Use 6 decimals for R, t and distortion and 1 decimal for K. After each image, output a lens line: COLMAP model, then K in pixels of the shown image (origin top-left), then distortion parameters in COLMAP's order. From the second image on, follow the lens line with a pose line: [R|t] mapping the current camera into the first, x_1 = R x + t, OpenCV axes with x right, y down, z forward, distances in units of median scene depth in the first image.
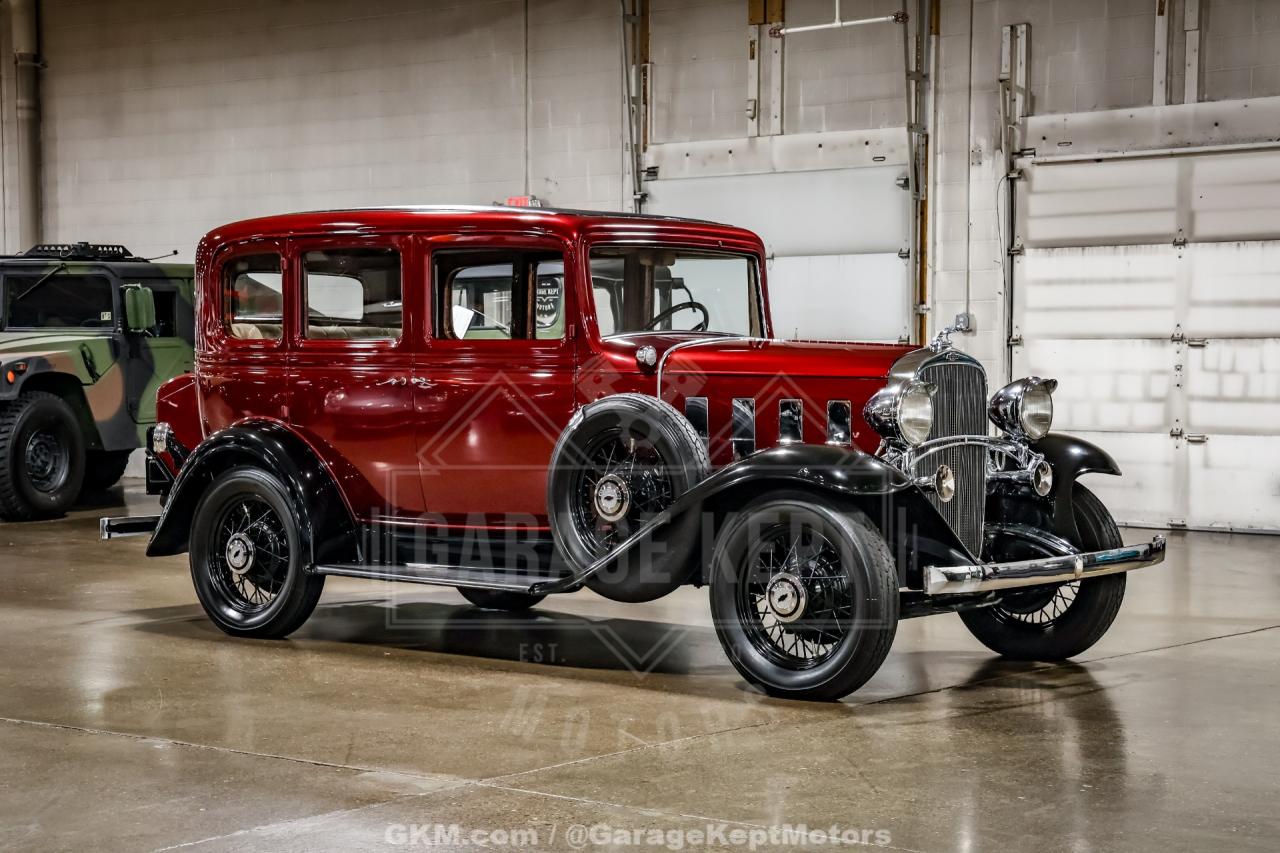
lens RADIAL K [[2281.9, 0, 638.4], [0, 2281.9, 437.0], [0, 0, 1]] dist [0.228876, 0.000000]
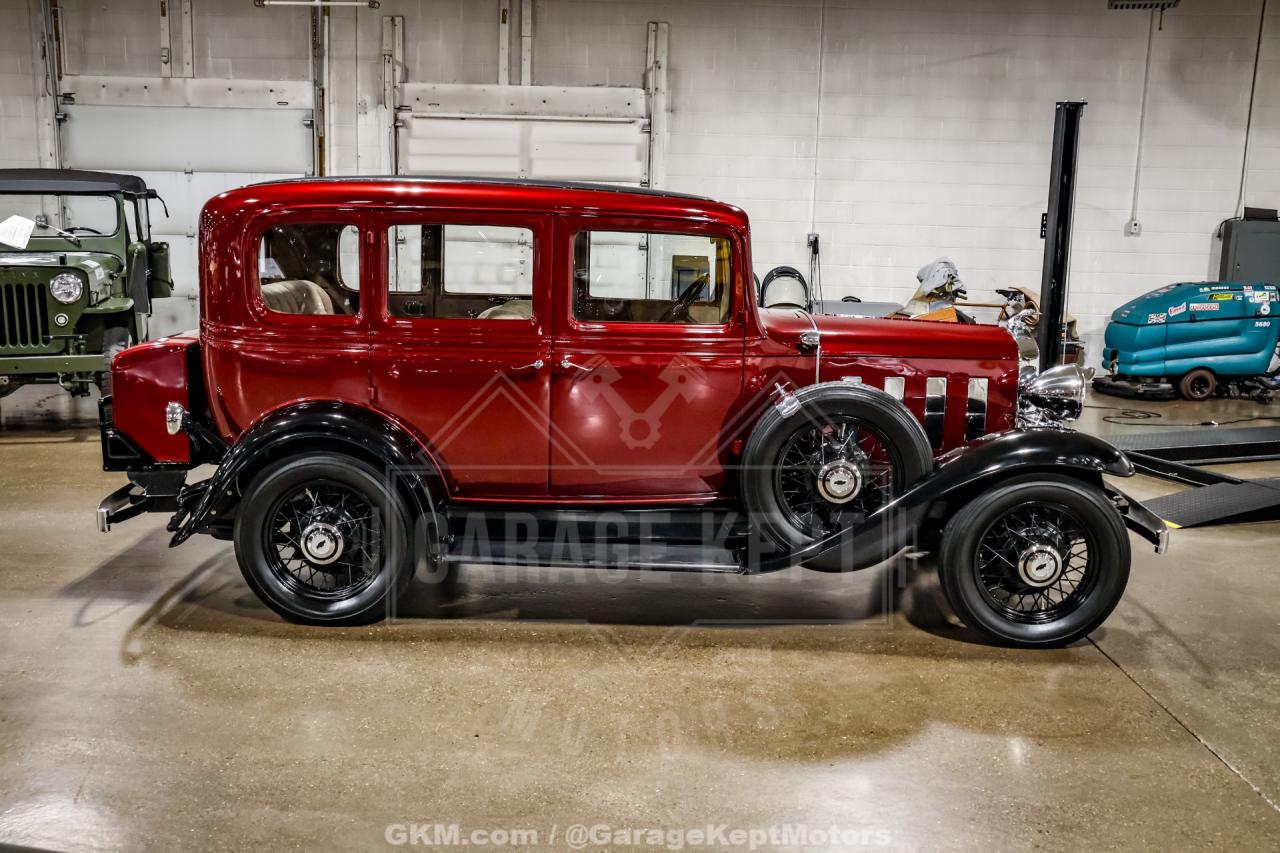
lens RADIAL K [[1247.3, 0, 633.6], [0, 1247.3, 426.6], [0, 0, 1]] dist [-0.012375, 0.000000]
pose [[0.774893, -0.095267, 0.624872, -0.230864], [0.002939, 0.989109, 0.147153, -0.042580], [-0.632086, -0.112192, 0.766734, 0.302599]]
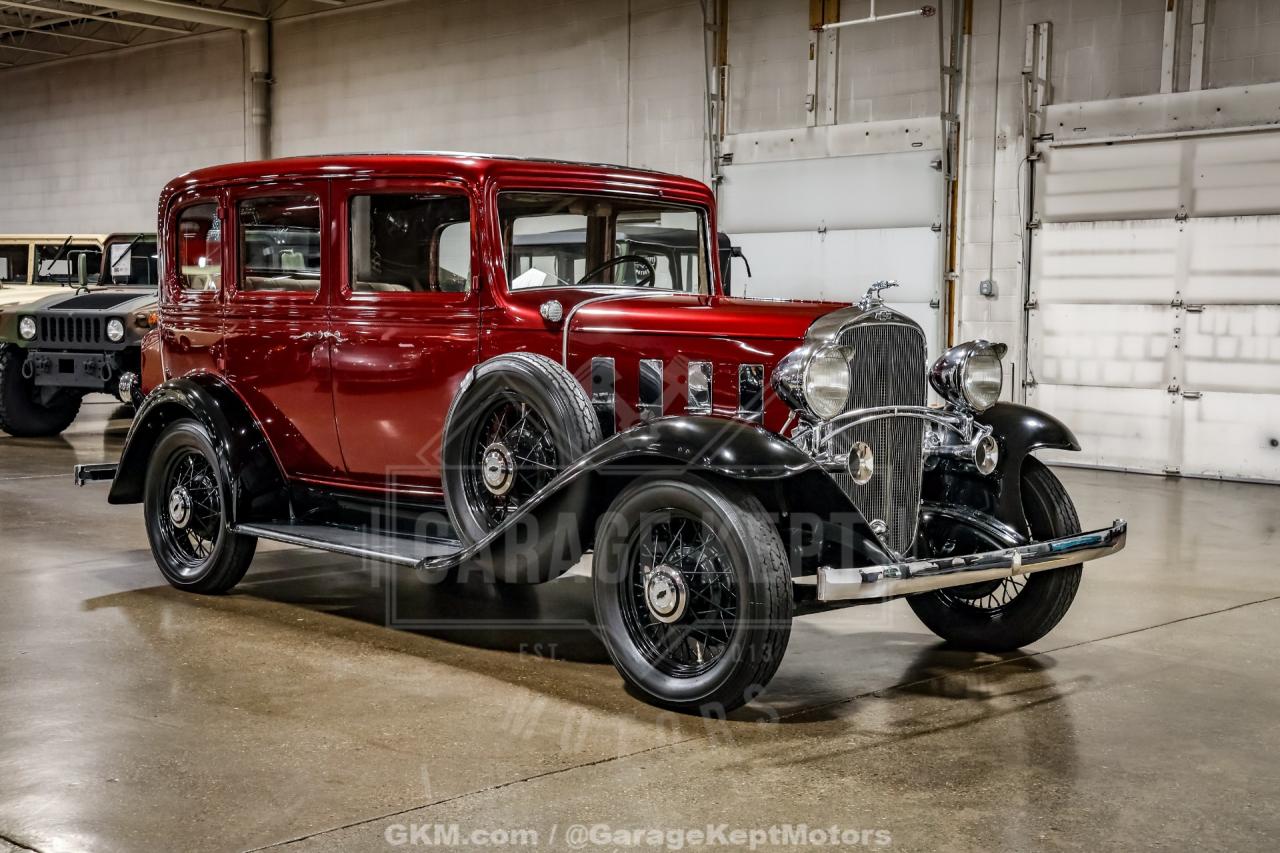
lens RADIAL K [[1653.5, 0, 637.8], [0, 1653.5, 436.1], [0, 0, 1]] dist [0.108121, 0.000000]
pose [[0.995656, 0.018805, -0.091190, 0.048505], [-0.015415, 0.999168, 0.037746, -0.005504], [0.091824, -0.036176, 0.995118, 0.169132]]
